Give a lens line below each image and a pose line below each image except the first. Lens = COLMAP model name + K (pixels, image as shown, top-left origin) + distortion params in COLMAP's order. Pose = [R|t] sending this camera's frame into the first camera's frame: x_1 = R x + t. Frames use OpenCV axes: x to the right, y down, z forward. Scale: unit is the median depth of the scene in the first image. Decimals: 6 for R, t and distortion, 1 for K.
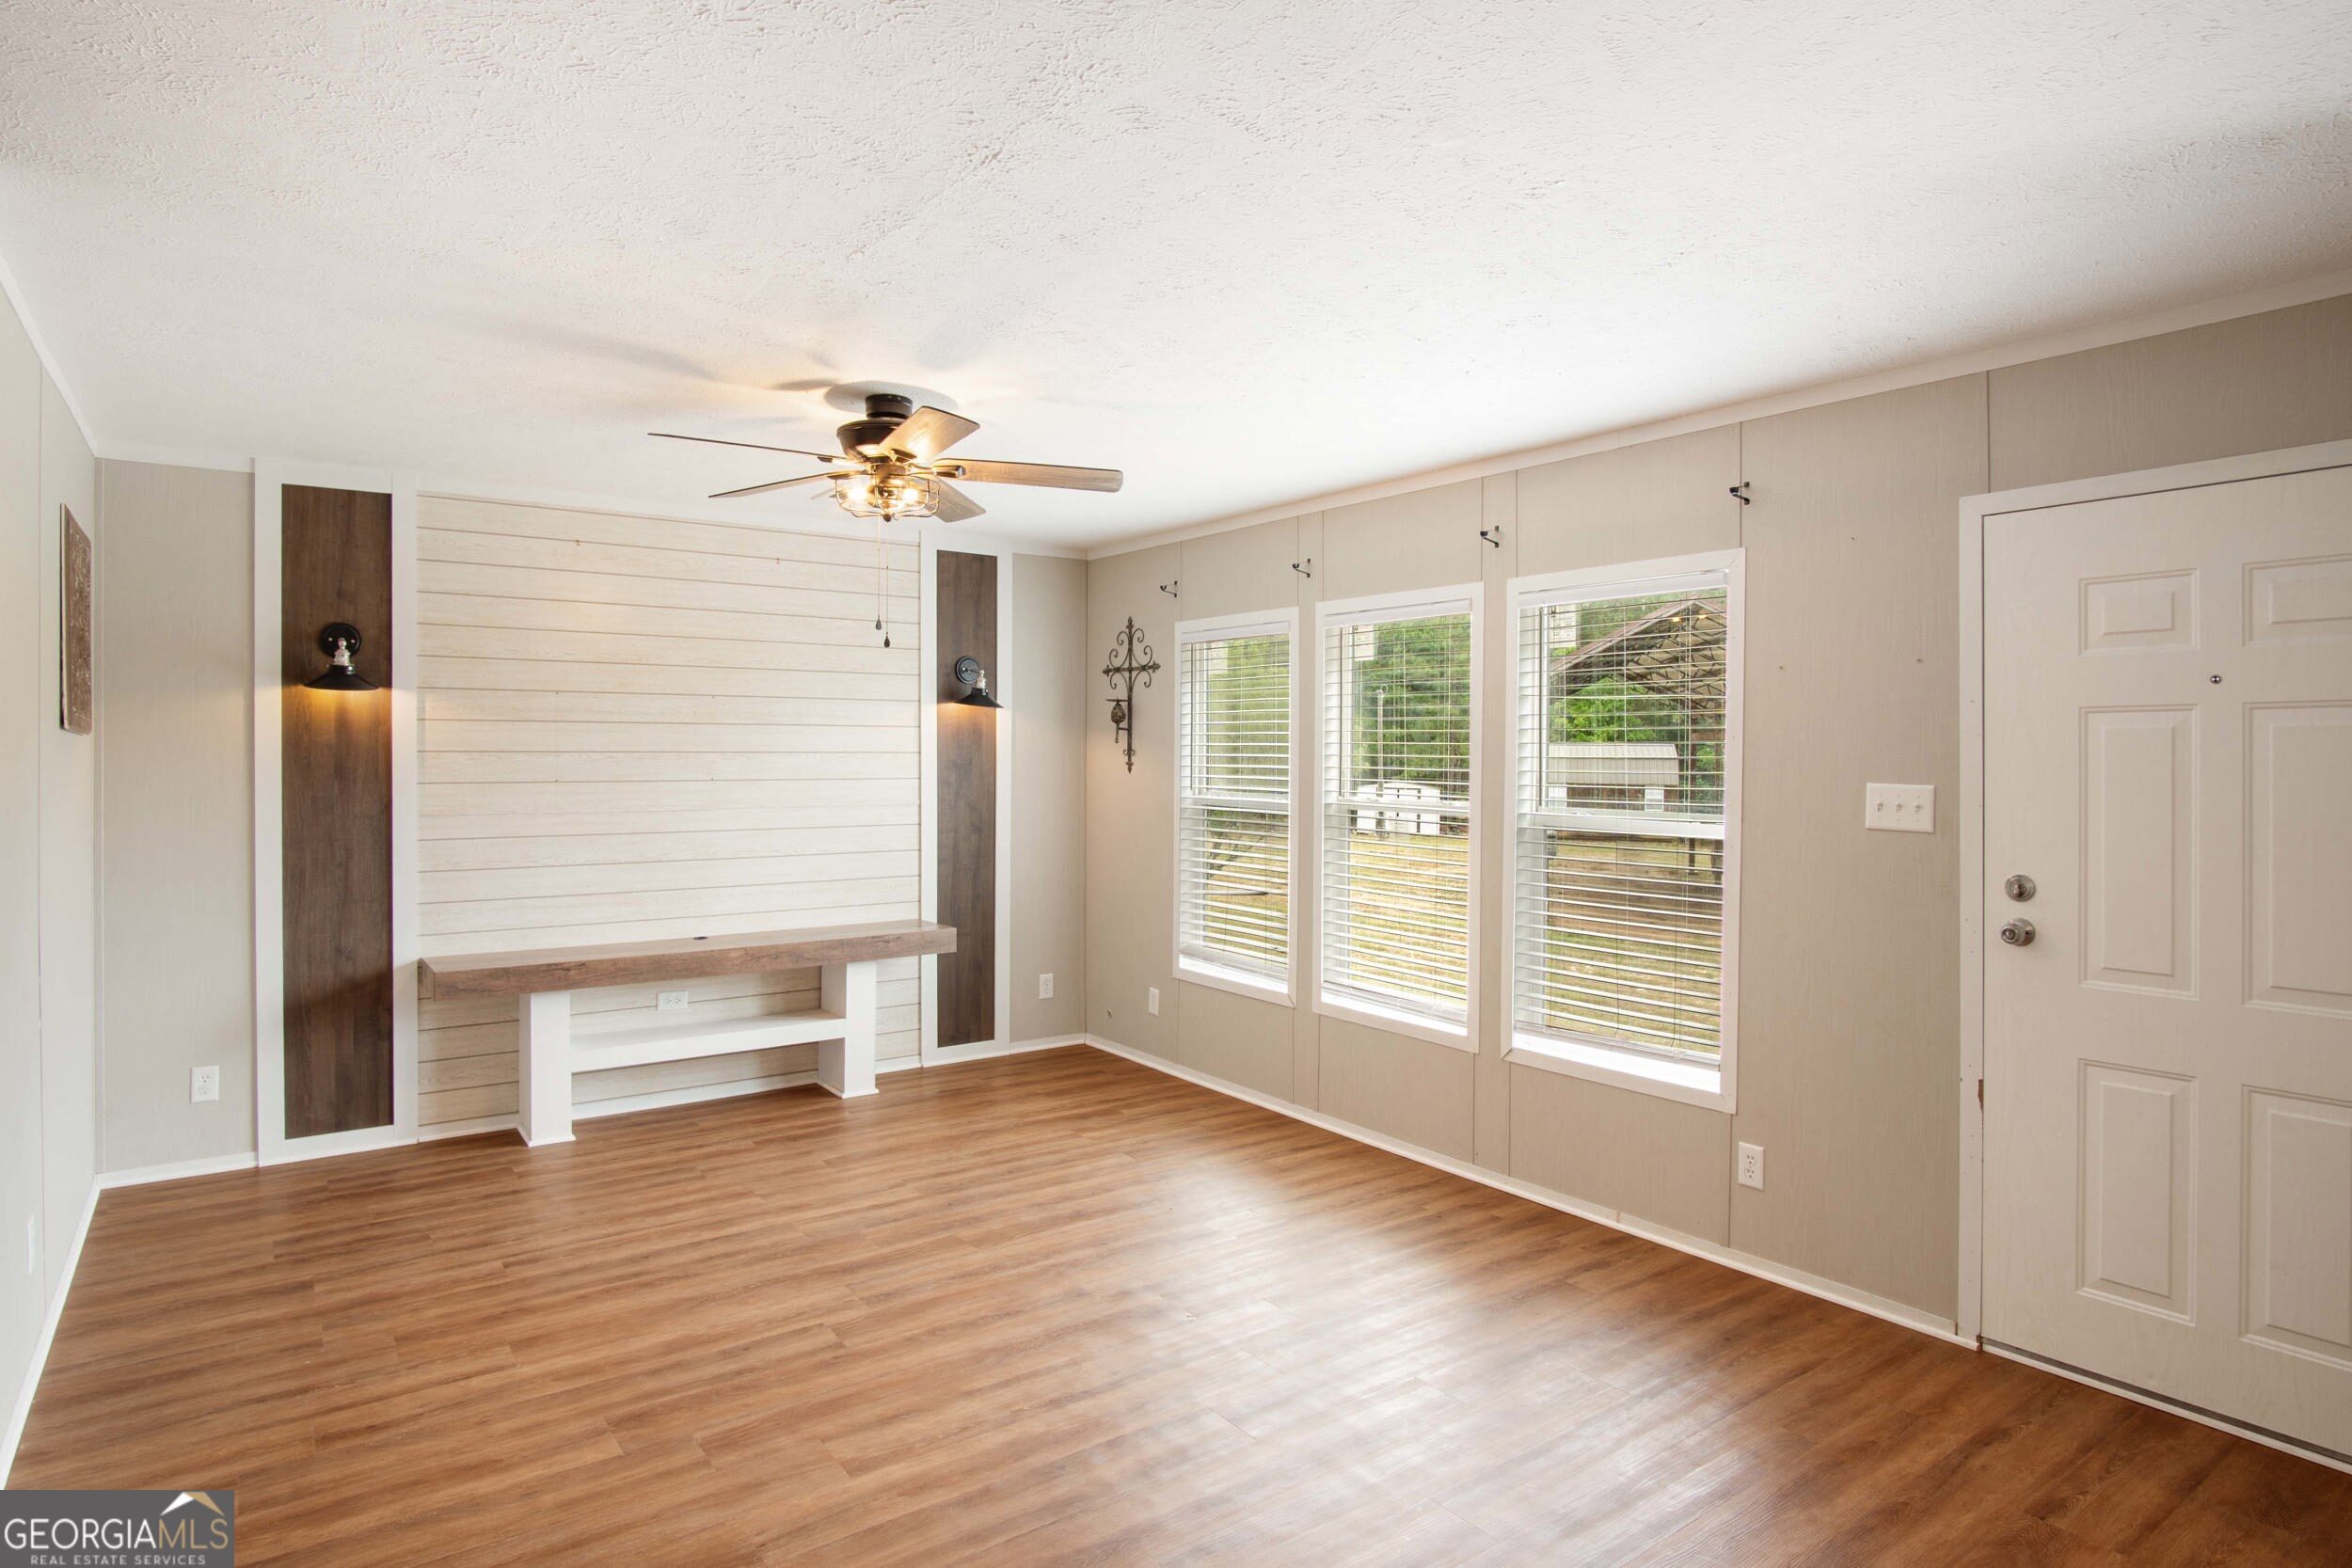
lens RADIAL K [[1296.4, 0, 1174.8], [0, 1296.4, 754.7], [0, 0, 1]] dist [-0.000410, -0.000124]
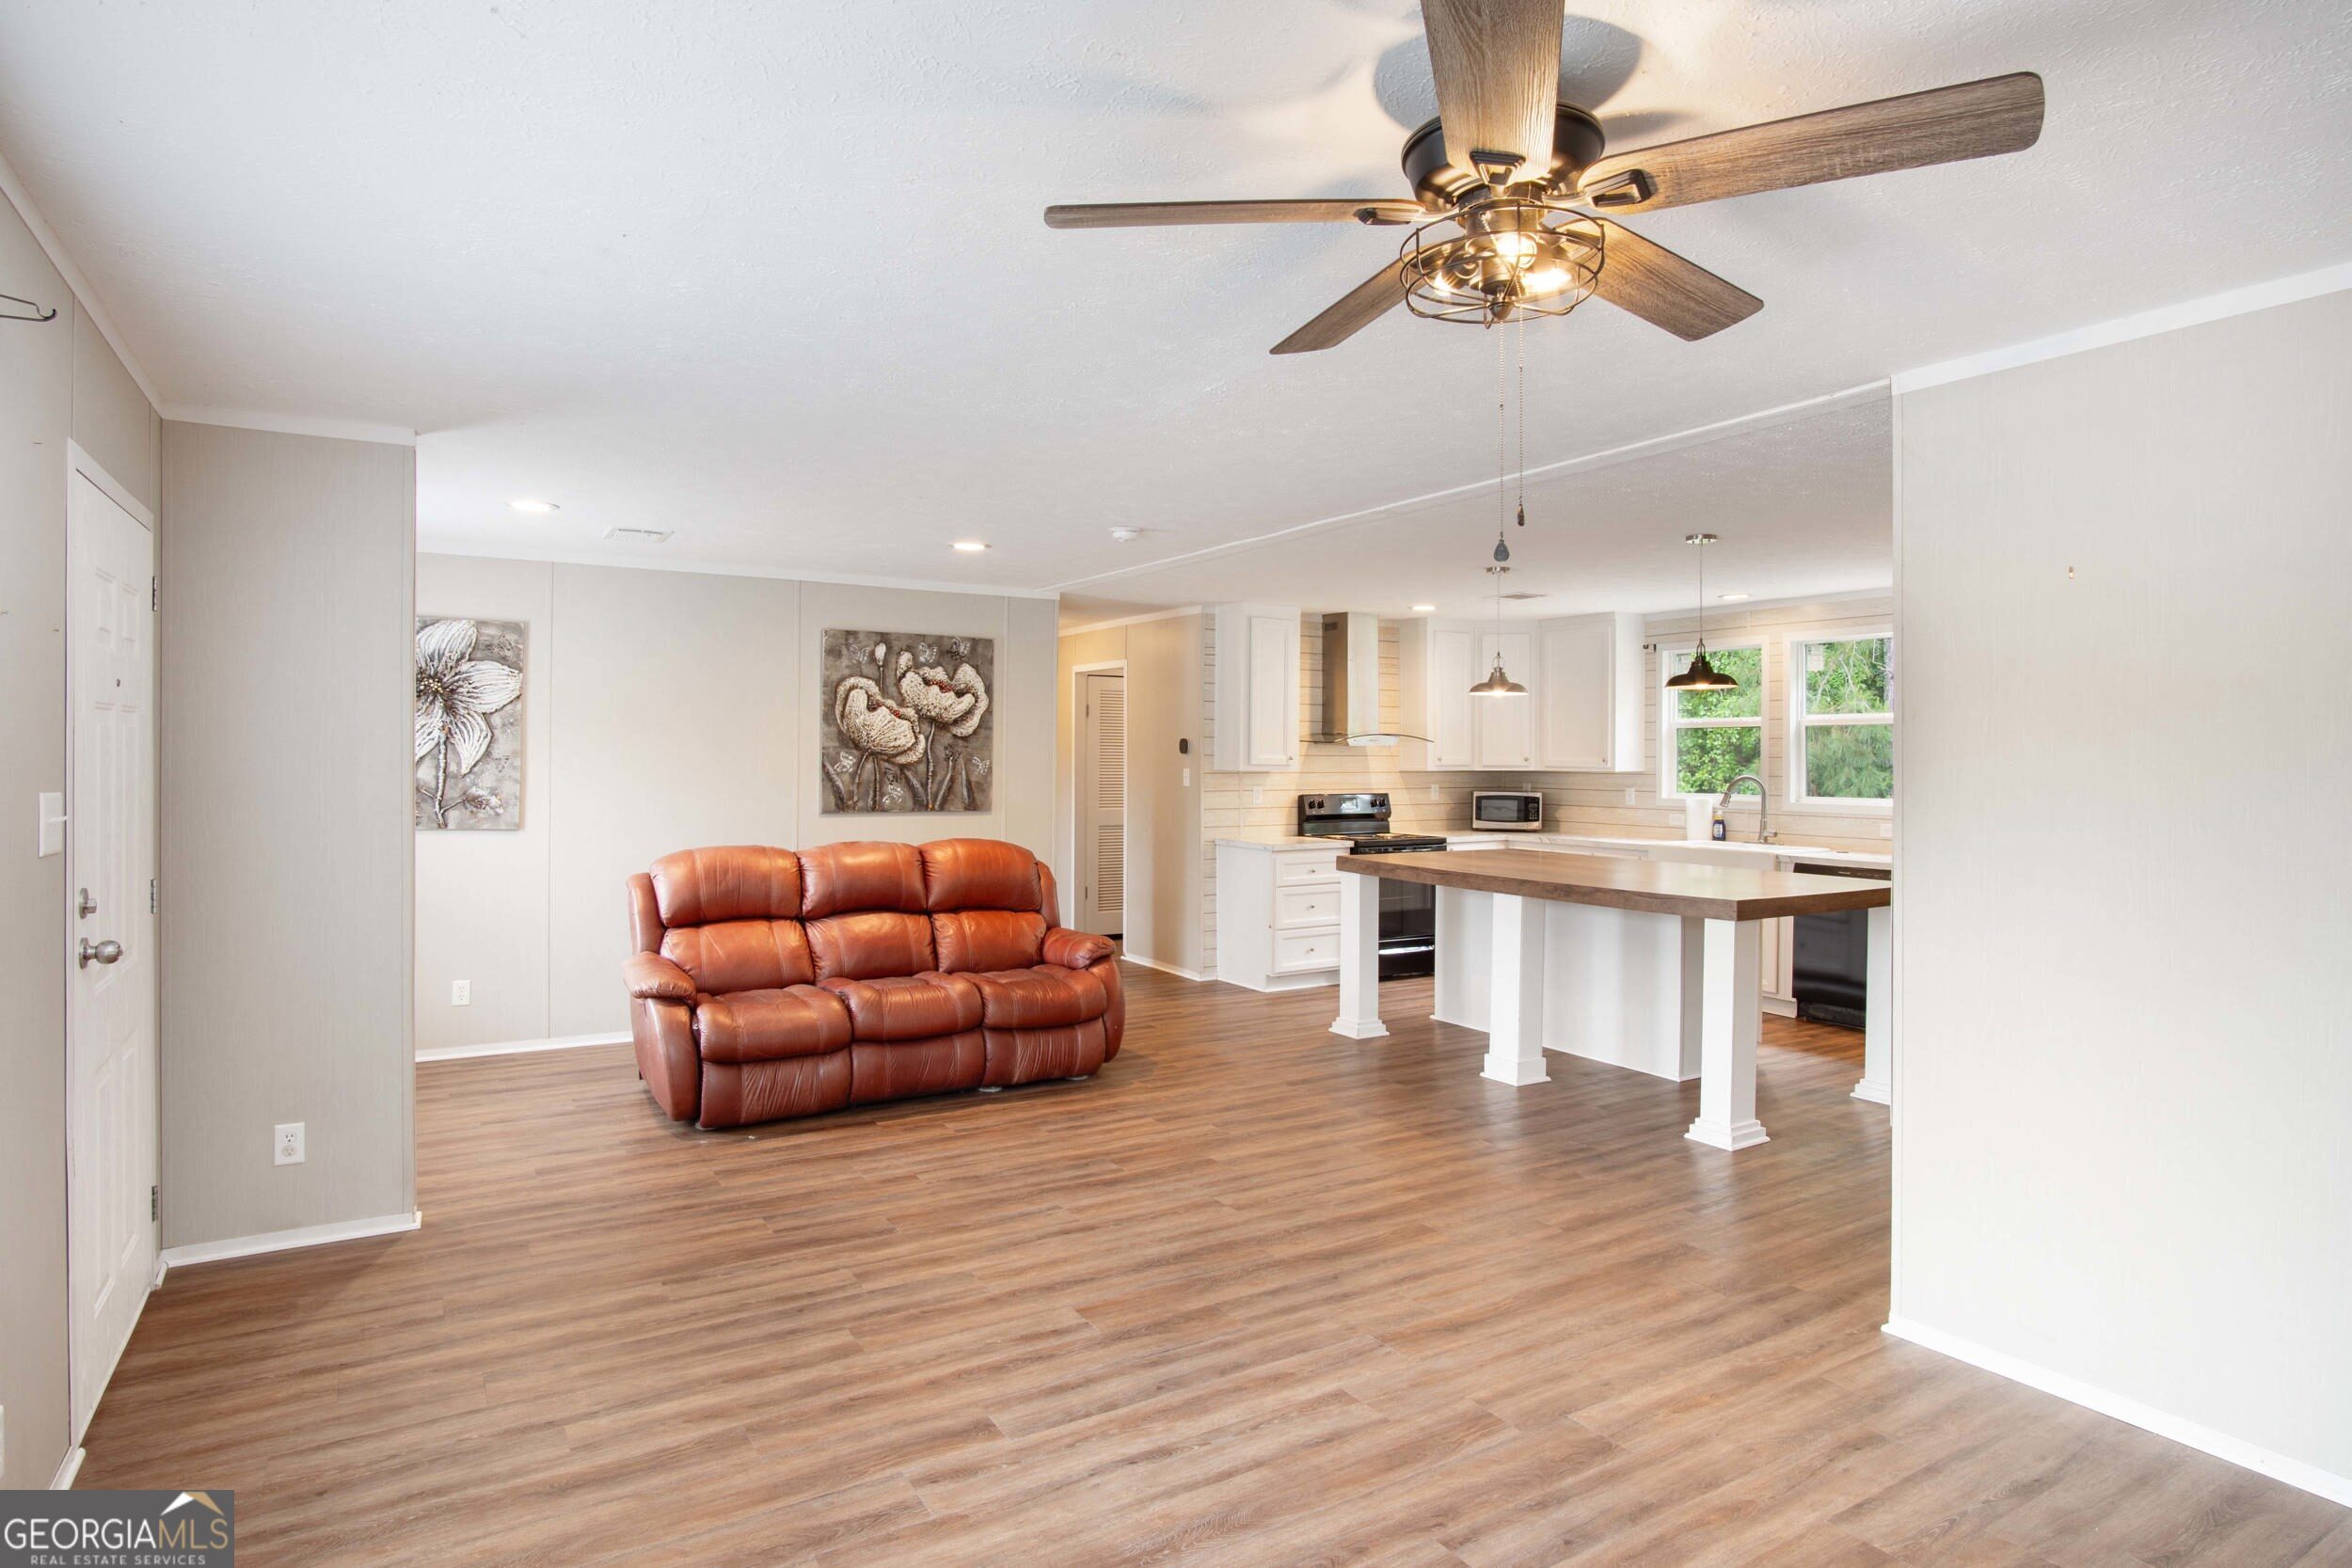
lens RADIAL K [[1296.4, 0, 1174.8], [0, 1296.4, 754.7], [0, 0, 1]] dist [-0.000410, -0.000124]
pose [[-0.997082, -0.006804, 0.076032, -0.173635], [-0.006096, 0.999936, 0.009534, -0.014509], [-0.076092, 0.009043, -0.997060, 2.004733]]
